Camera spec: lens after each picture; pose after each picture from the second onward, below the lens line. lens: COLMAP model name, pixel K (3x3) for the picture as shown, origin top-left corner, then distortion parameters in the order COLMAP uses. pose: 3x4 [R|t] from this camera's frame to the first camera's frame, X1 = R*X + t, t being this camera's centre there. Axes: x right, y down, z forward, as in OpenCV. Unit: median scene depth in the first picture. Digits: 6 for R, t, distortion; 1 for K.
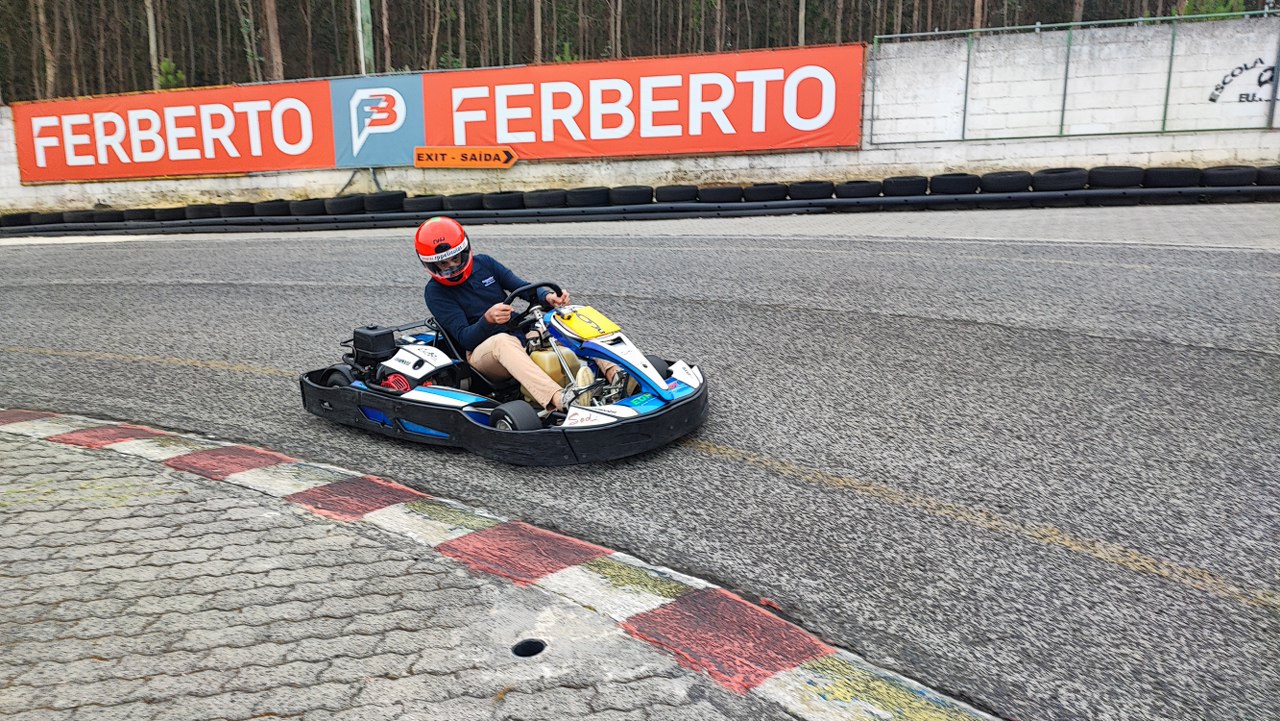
lens RADIAL K [[941.4, 0, 635.9], [0, 941.4, 342.8], [0, 0, 1]] dist [0.040992, -0.032963]
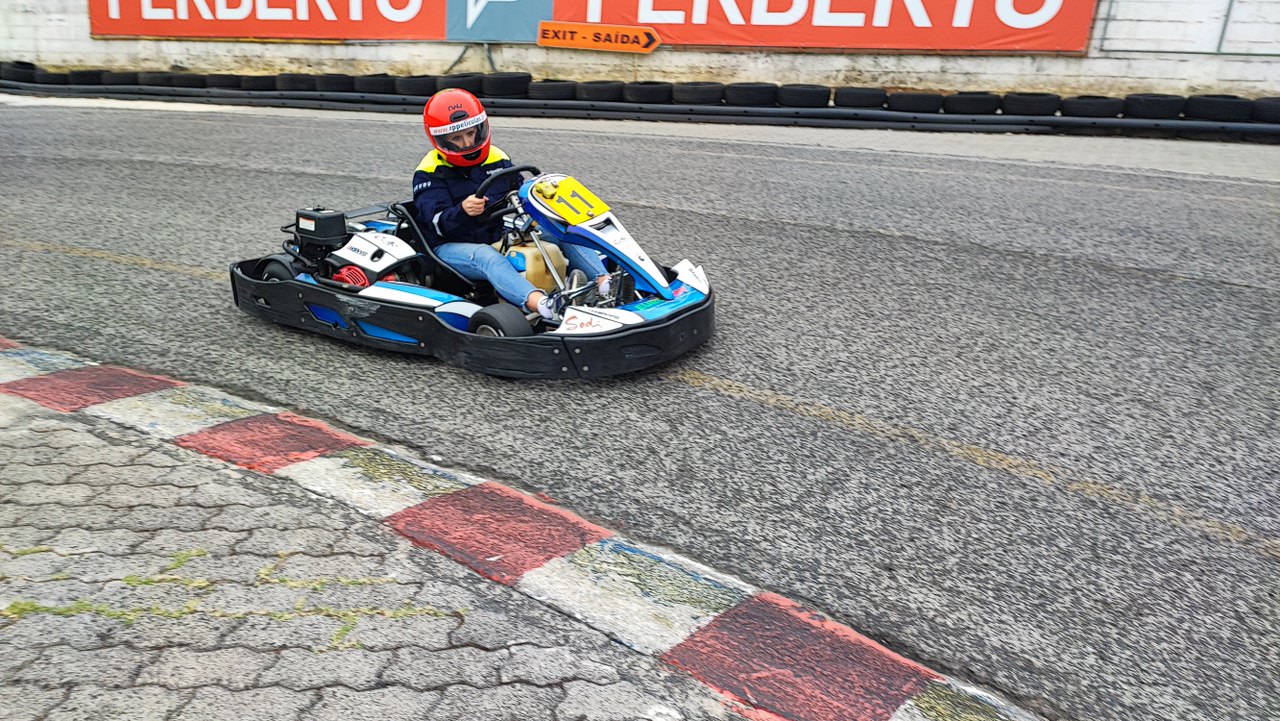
lens RADIAL K [[966.5, 0, 627.2], [0, 966.5, 337.9], [0, 0, 1]] dist [0.049324, -0.046367]
pose [[0.995473, 0.079886, -0.051499, -0.089634], [-0.074875, 0.992865, 0.092801, -0.012885], [0.058545, -0.088525, 0.994352, 0.118422]]
